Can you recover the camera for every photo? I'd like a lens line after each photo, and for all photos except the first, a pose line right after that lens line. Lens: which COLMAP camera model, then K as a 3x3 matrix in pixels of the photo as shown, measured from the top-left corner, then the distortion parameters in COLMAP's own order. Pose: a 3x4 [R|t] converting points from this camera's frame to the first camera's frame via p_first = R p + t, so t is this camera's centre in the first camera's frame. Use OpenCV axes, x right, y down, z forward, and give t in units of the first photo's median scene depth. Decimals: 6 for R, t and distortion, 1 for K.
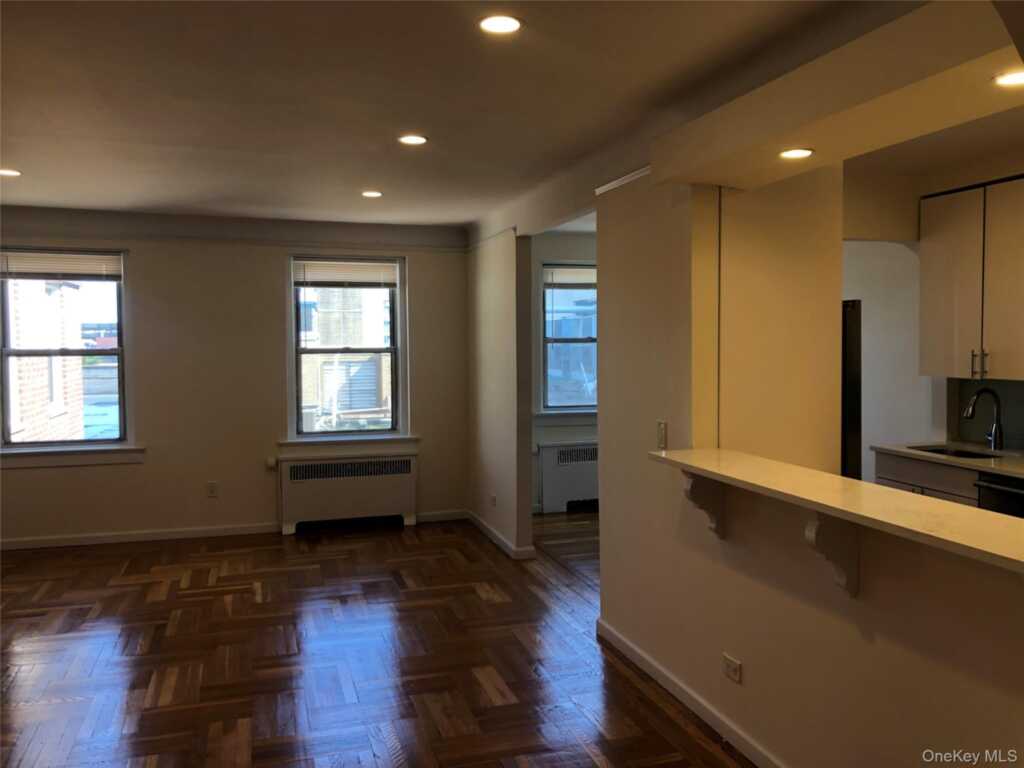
lens RADIAL K [[830.0, 0, 513.1], [0, 830.0, 363.5], [0, 0, 1]] dist [-0.001134, -0.006982]
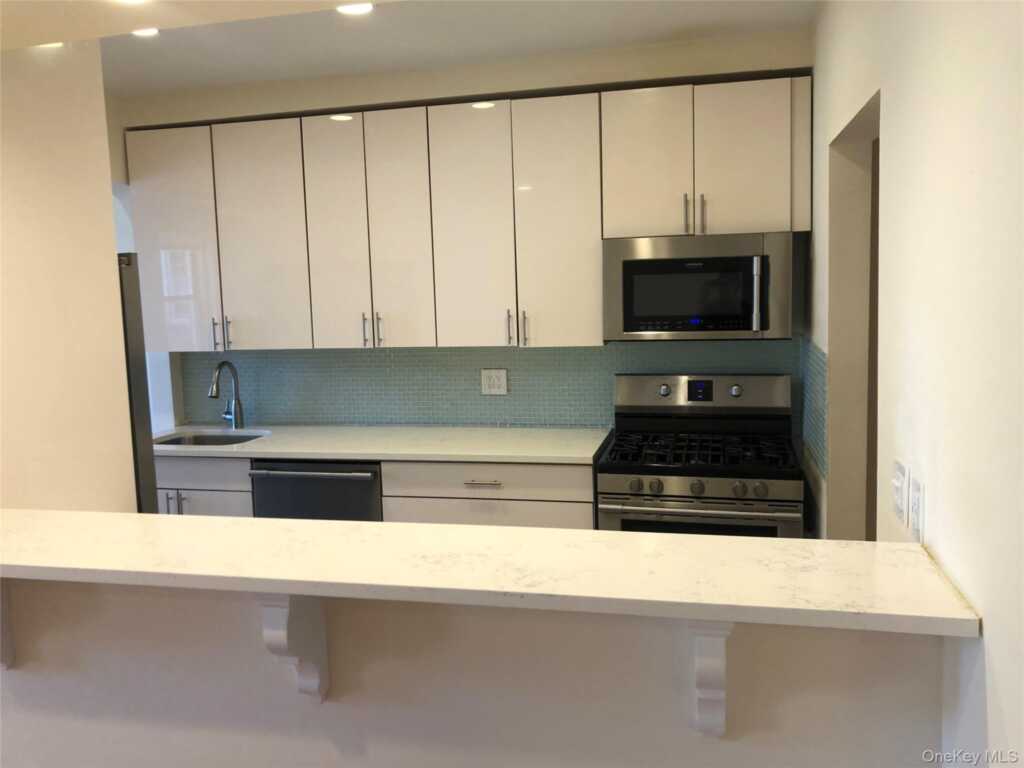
lens RADIAL K [[830.0, 0, 513.1], [0, 830.0, 363.5], [0, 0, 1]] dist [-0.001134, -0.006982]
pose [[0.487937, -0.084339, 0.868795, -0.041044], [0.045851, 0.996424, 0.070977, -0.015664], [-0.871674, 0.005203, 0.490059, 0.312331]]
